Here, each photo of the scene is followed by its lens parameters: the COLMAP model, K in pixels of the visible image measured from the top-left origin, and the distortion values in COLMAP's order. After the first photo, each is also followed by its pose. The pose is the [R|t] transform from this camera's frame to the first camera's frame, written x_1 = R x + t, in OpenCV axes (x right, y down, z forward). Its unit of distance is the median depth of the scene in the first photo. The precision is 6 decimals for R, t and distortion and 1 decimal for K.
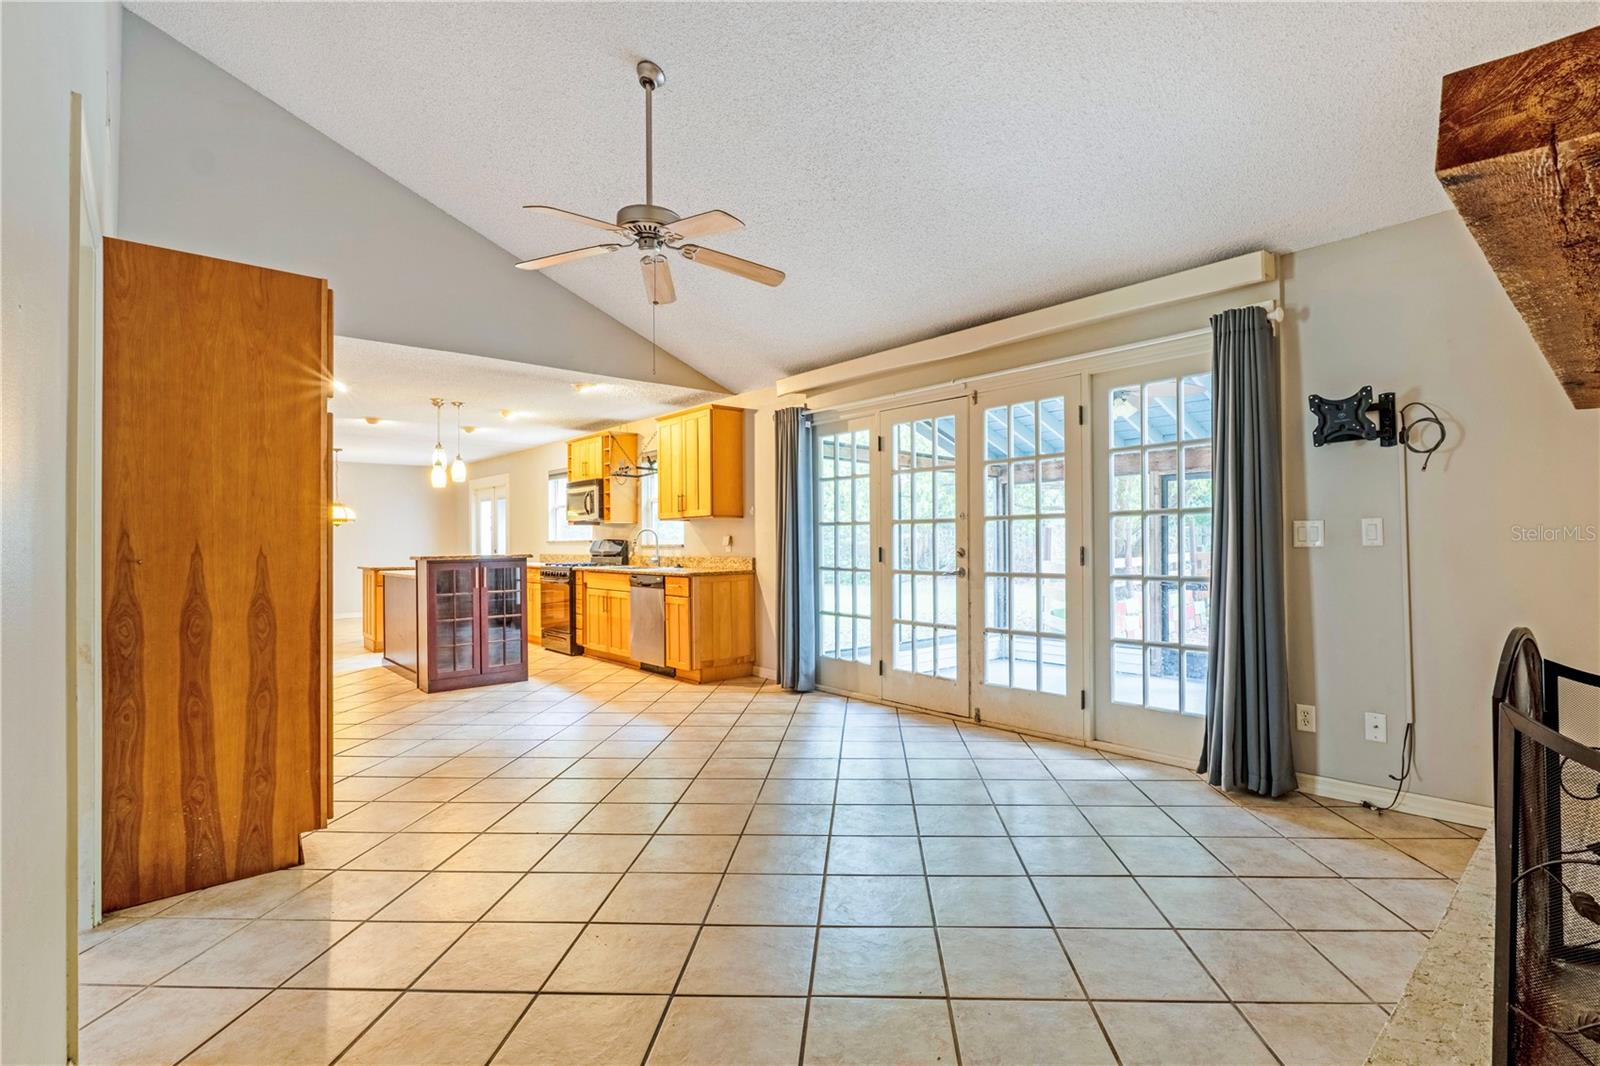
lens RADIAL K [[758.2, 0, 806.4], [0, 758.2, 536.2], [0, 0, 1]] dist [-0.000211, 0.000423]
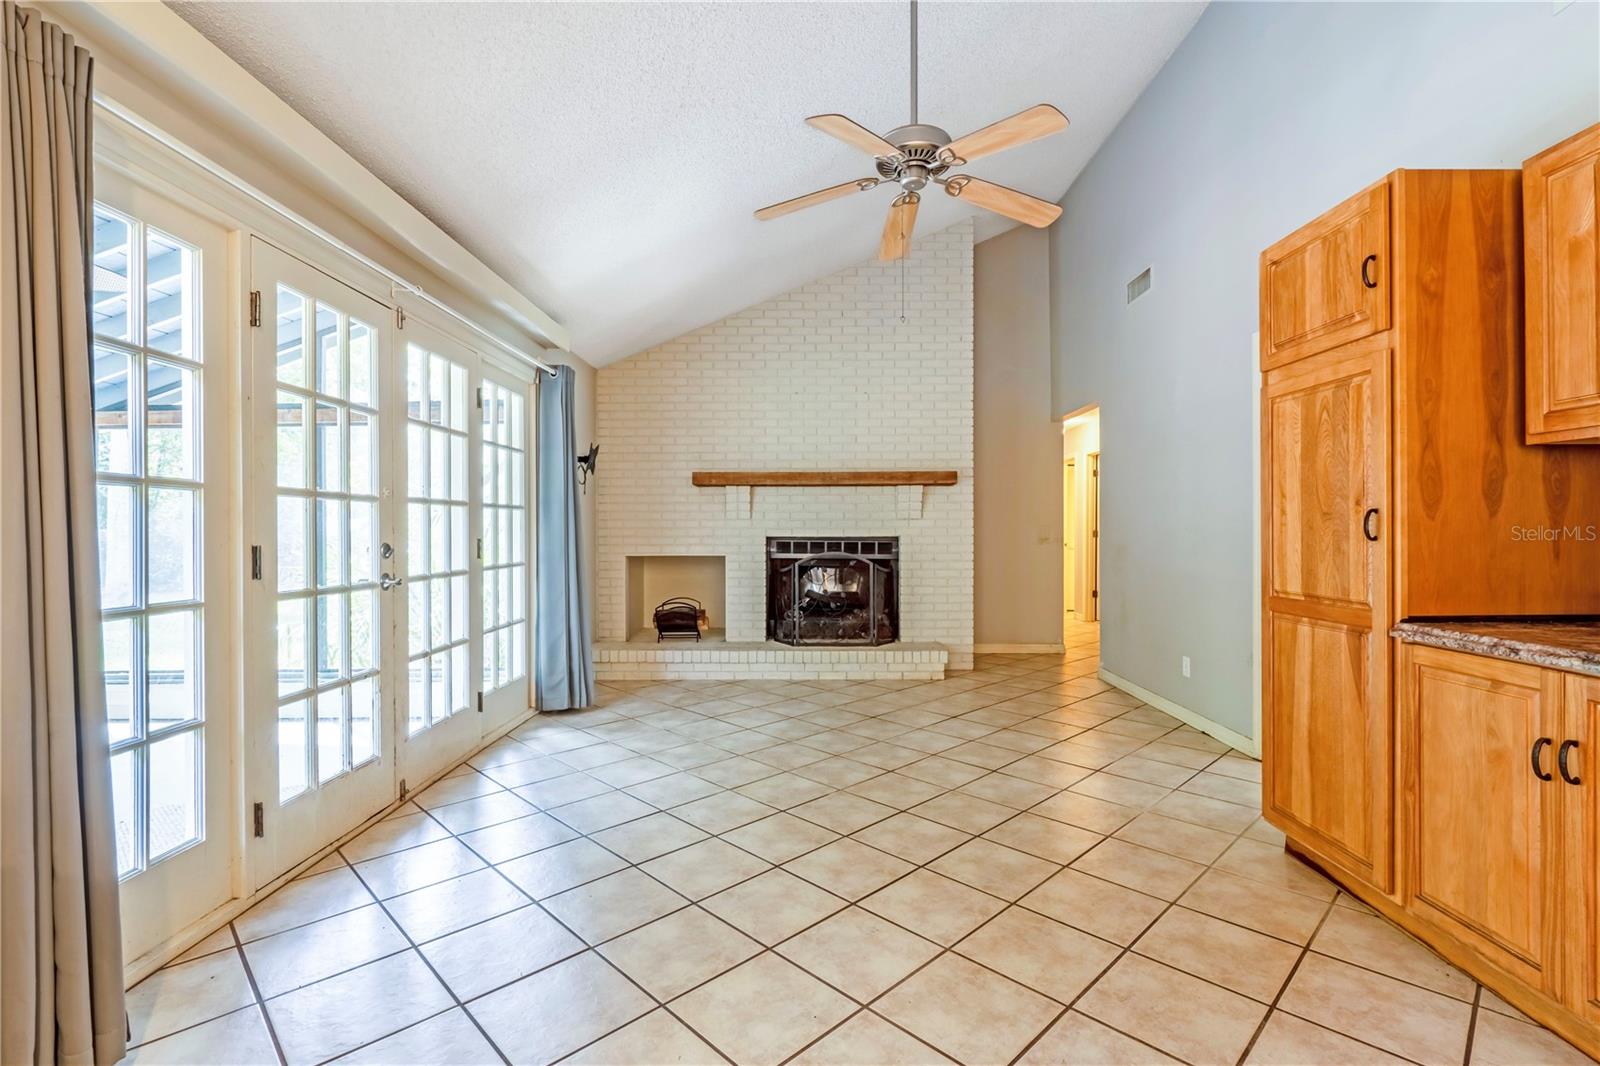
lens RADIAL K [[758.2, 0, 810.4], [0, 758.2, 534.8], [0, 0, 1]] dist [-0.000211, 0.000423]
pose [[-0.765472, 0.007441, 0.643426, -0.368864], [0.005762, 0.999972, -0.004709, 0.010905], [-0.643443, 0.000103, -0.765494, 0.970892]]
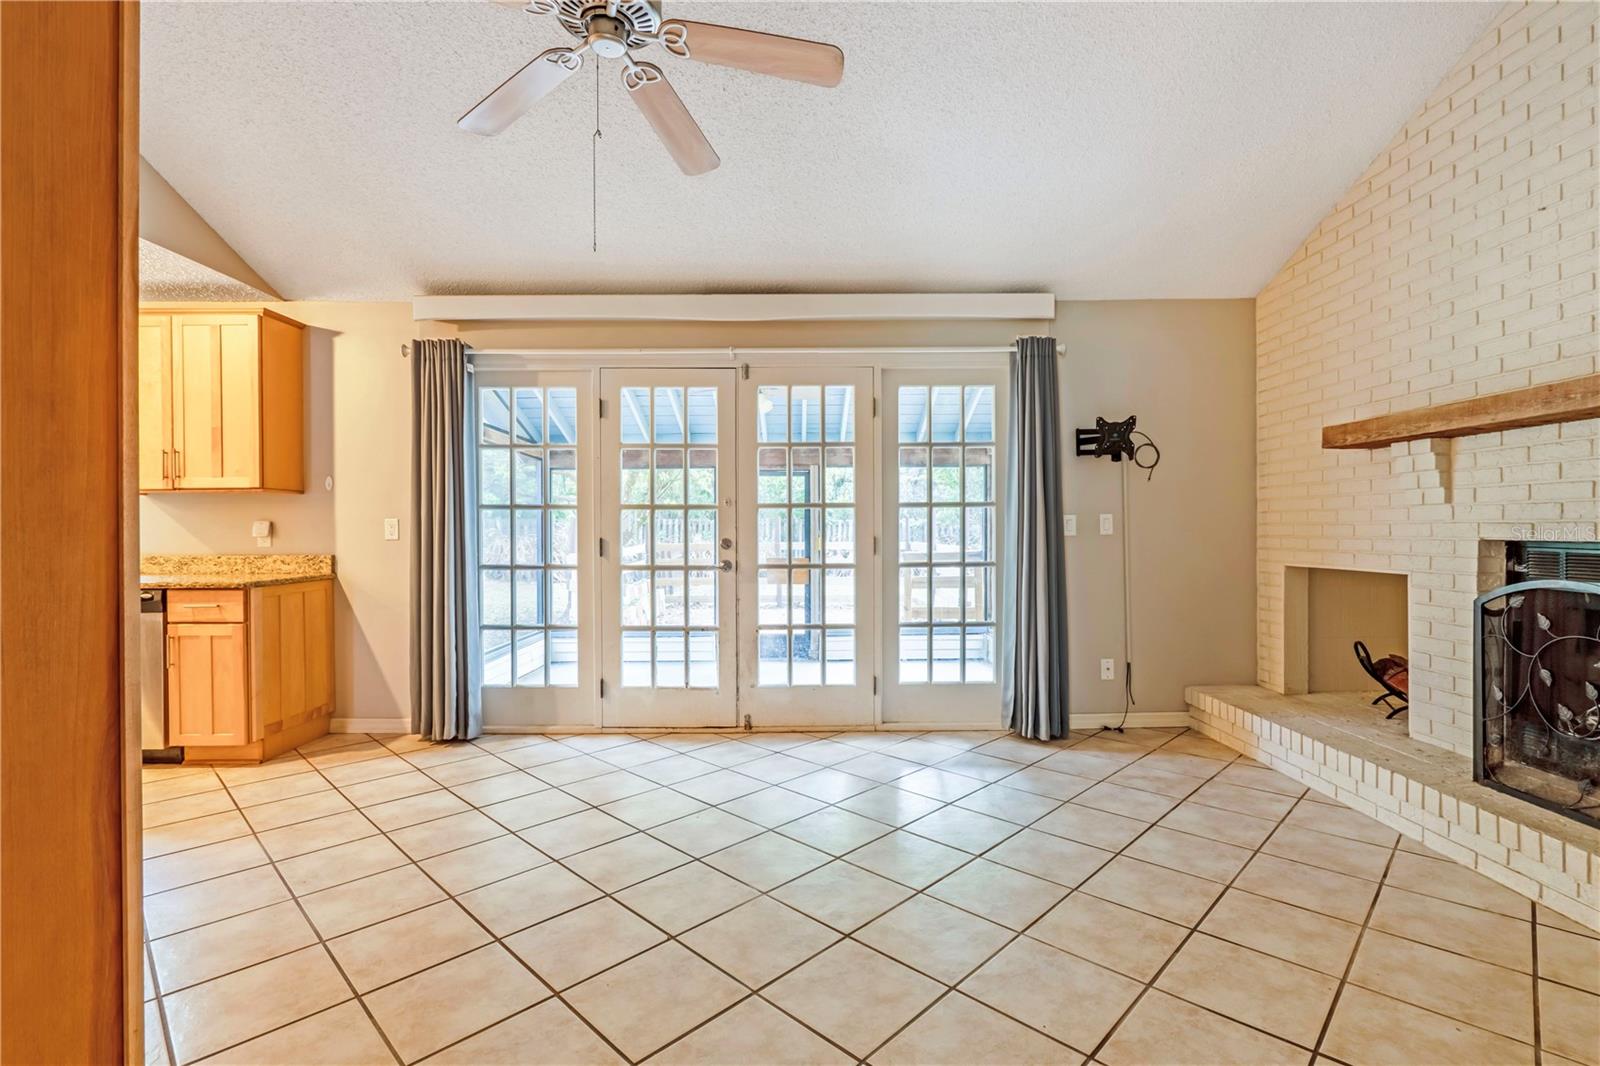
lens RADIAL K [[758.2, 0, 803.2], [0, 758.2, 535.5], [0, 0, 1]] dist [-0.000211, 0.000423]
pose [[0.652402, 0.002694, 0.757868, -0.316560], [-0.006457, 0.999977, 0.002004, 0.007760], [-0.757845, -0.006200, 0.652405, 0.271648]]
